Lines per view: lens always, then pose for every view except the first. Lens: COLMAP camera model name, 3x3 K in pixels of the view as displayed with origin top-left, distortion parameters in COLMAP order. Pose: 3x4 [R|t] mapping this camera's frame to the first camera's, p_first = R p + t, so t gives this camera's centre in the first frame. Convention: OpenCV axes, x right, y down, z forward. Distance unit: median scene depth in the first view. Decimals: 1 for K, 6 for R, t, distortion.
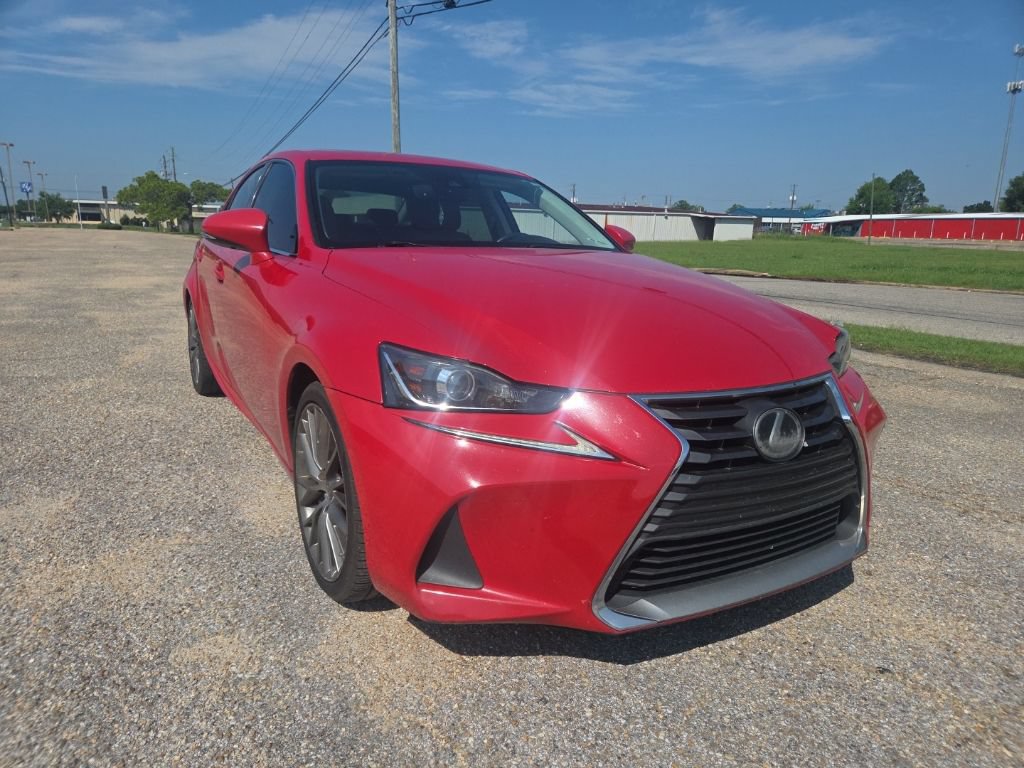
lens RADIAL K [[690.8, 0, 506.0], [0, 690.8, 390.6], [0, 0, 1]] dist [0.056745, -0.049277]
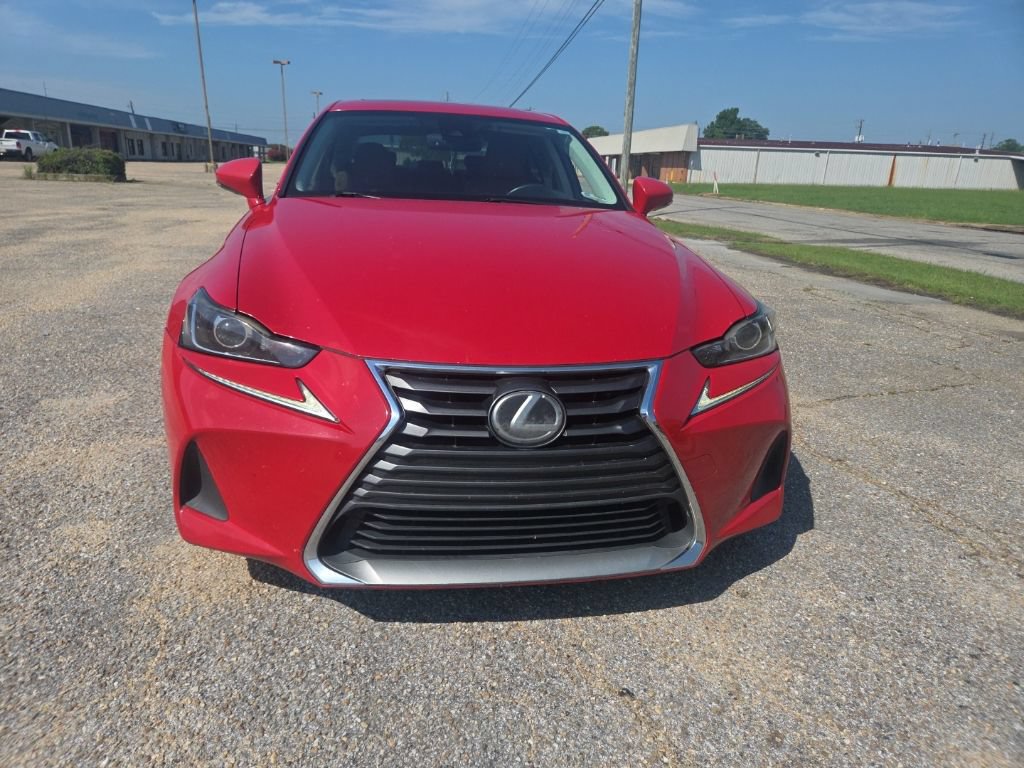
lens RADIAL K [[690.0, 0, 502.6], [0, 690.0, 385.1], [0, 0, 1]] dist [0.052079, -0.045389]
pose [[0.931969, 0.119773, -0.342183, 0.561749], [-0.095085, 0.991563, 0.088098, -0.049686], [0.349848, -0.049568, 0.935494, 0.109825]]
